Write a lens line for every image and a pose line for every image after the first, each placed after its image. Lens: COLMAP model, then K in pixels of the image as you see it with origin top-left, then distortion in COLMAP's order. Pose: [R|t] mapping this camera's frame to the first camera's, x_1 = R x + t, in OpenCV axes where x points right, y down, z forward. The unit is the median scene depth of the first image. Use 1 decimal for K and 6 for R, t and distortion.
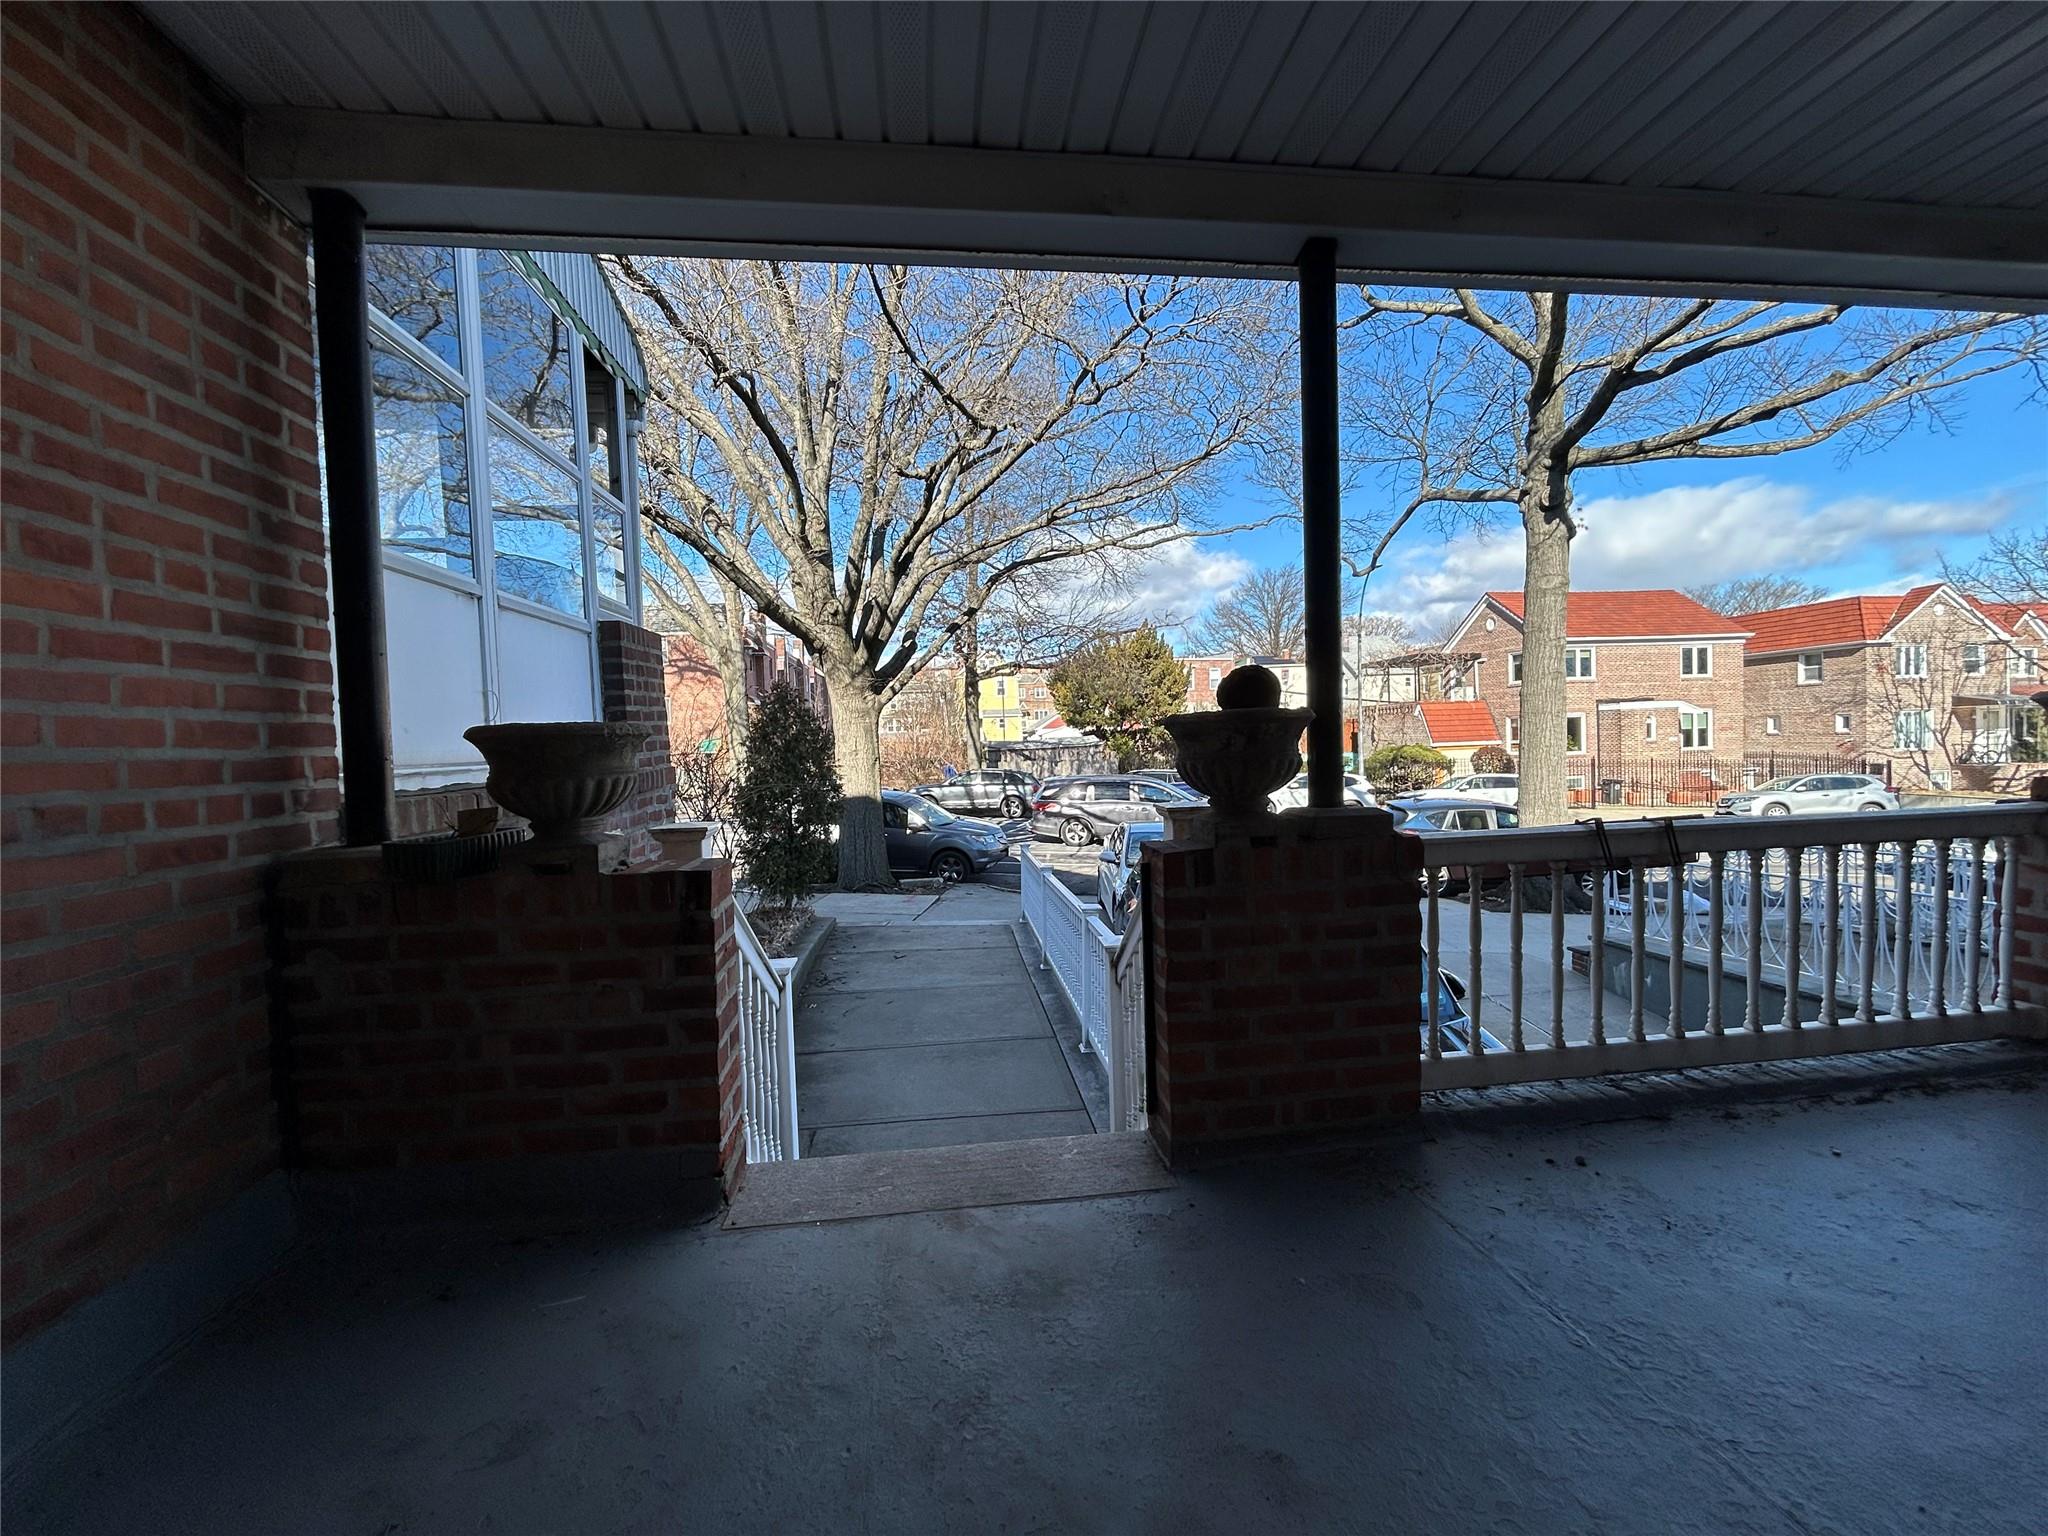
lens RADIAL K [[825.9, 0, 1023.3], [0, 825.9, 768.6], [0, 0, 1]] dist [-0.000026, -0.000649]
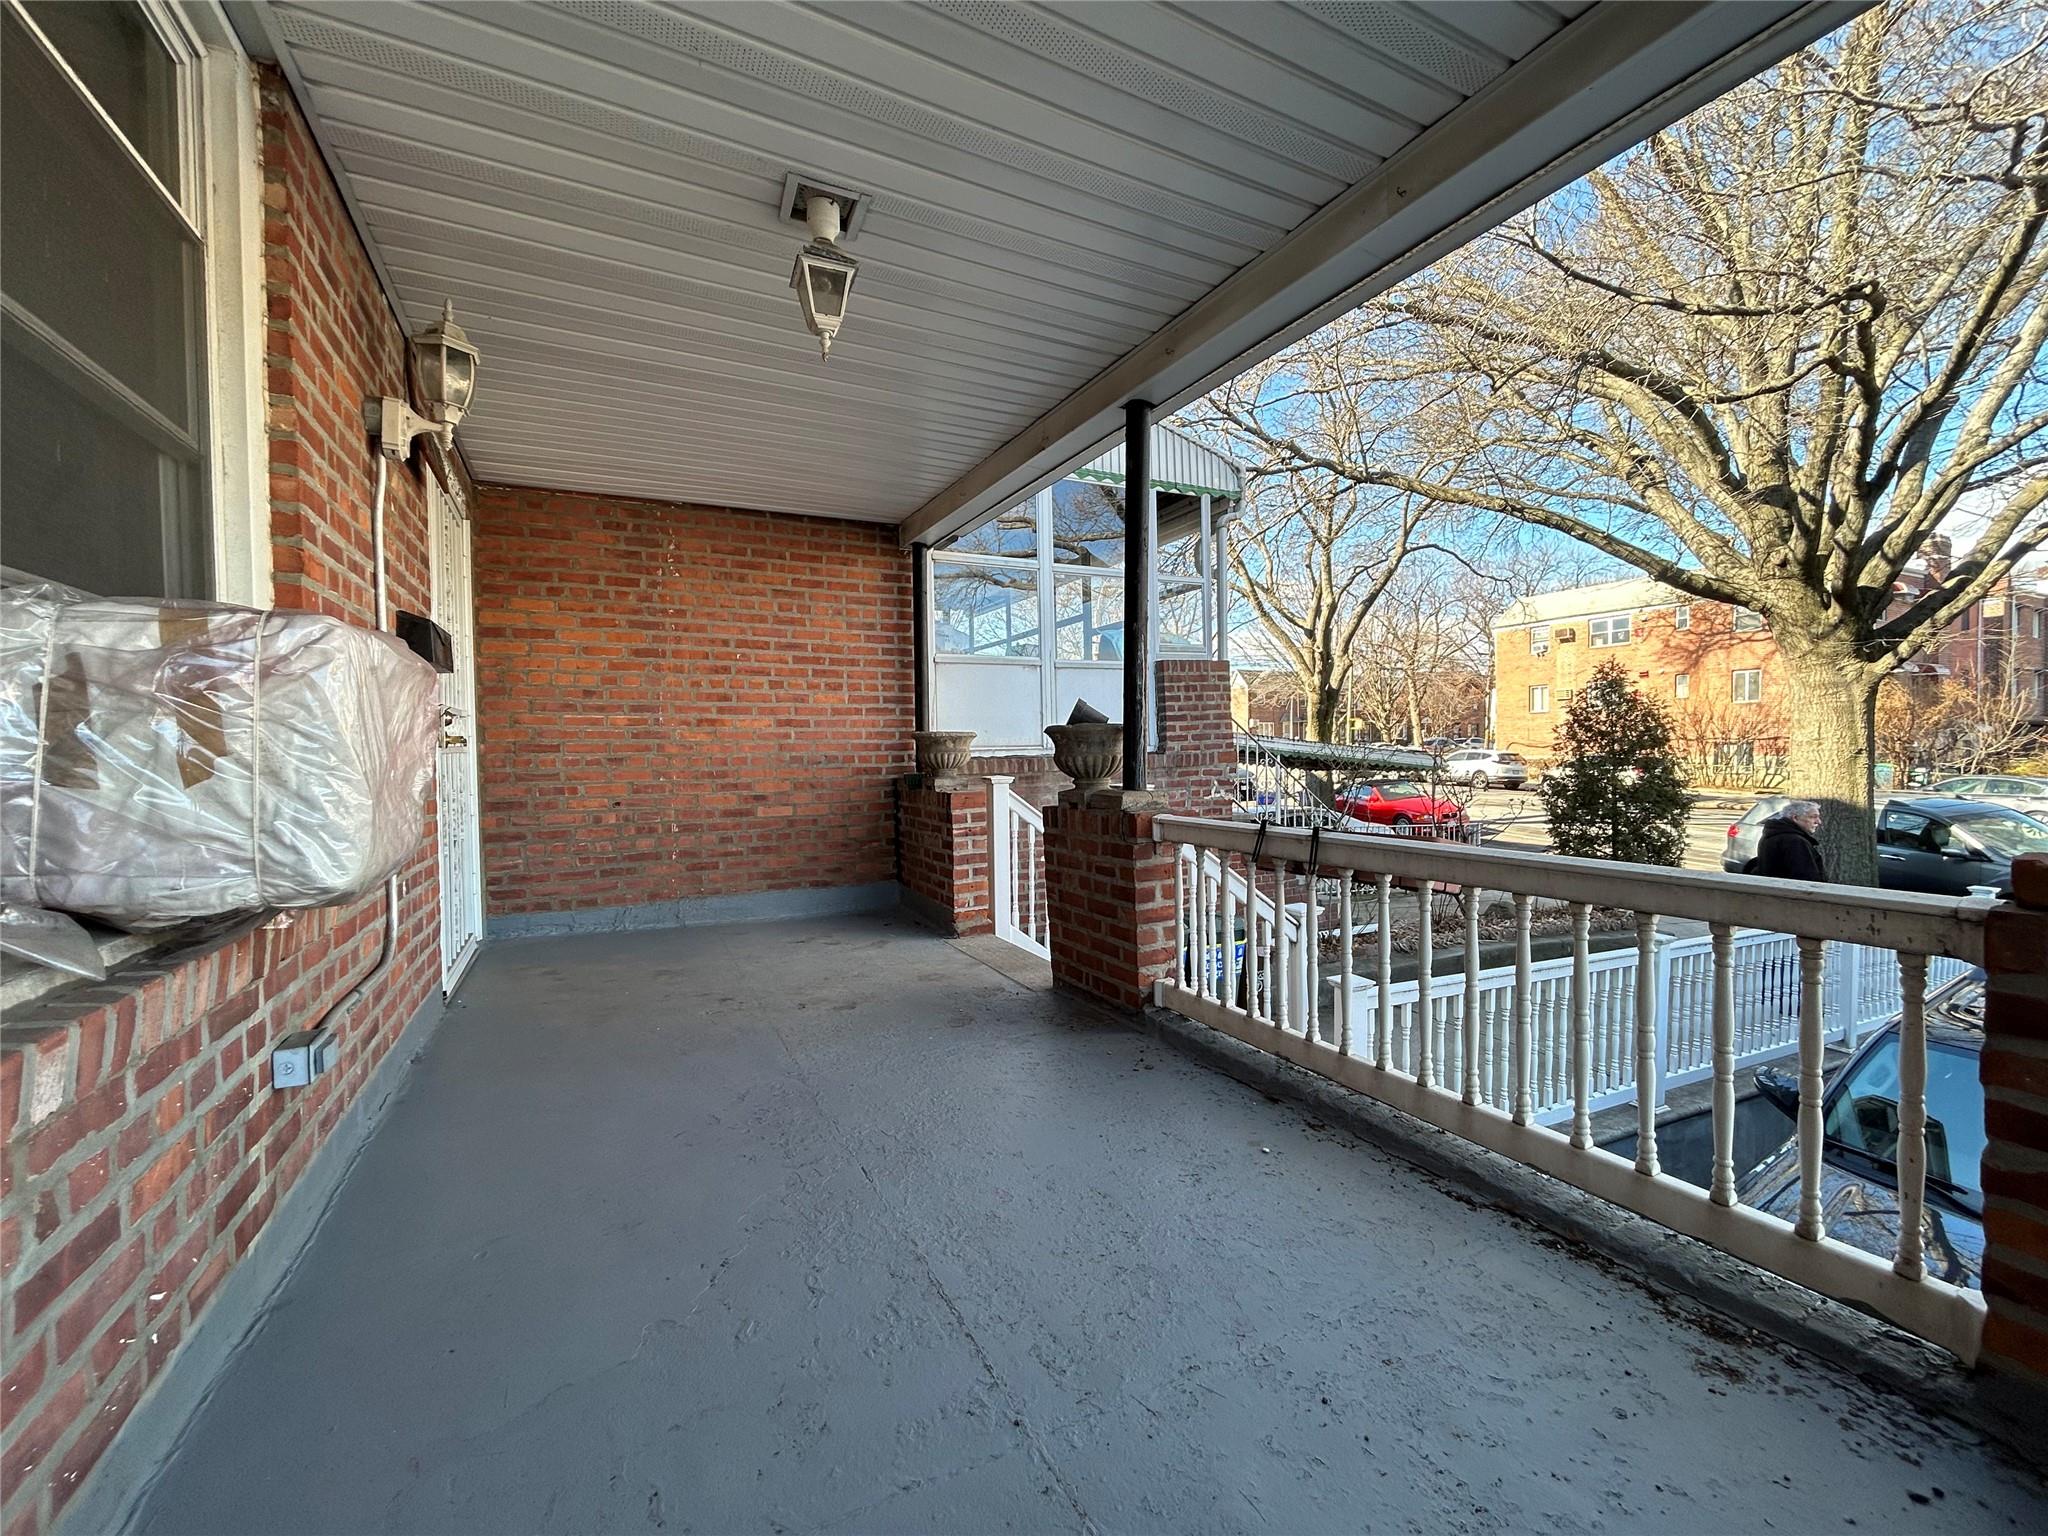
lens RADIAL K [[825.9, 0, 1023.3], [0, 825.9, 768.6], [0, 0, 1]] dist [-0.000026, -0.000649]
pose [[0.346540, 0.049805, -0.936712, 1.923153], [-0.026226, 0.998714, 0.043399, -0.057384], [0.937668, 0.009527, 0.347401, 0.361453]]
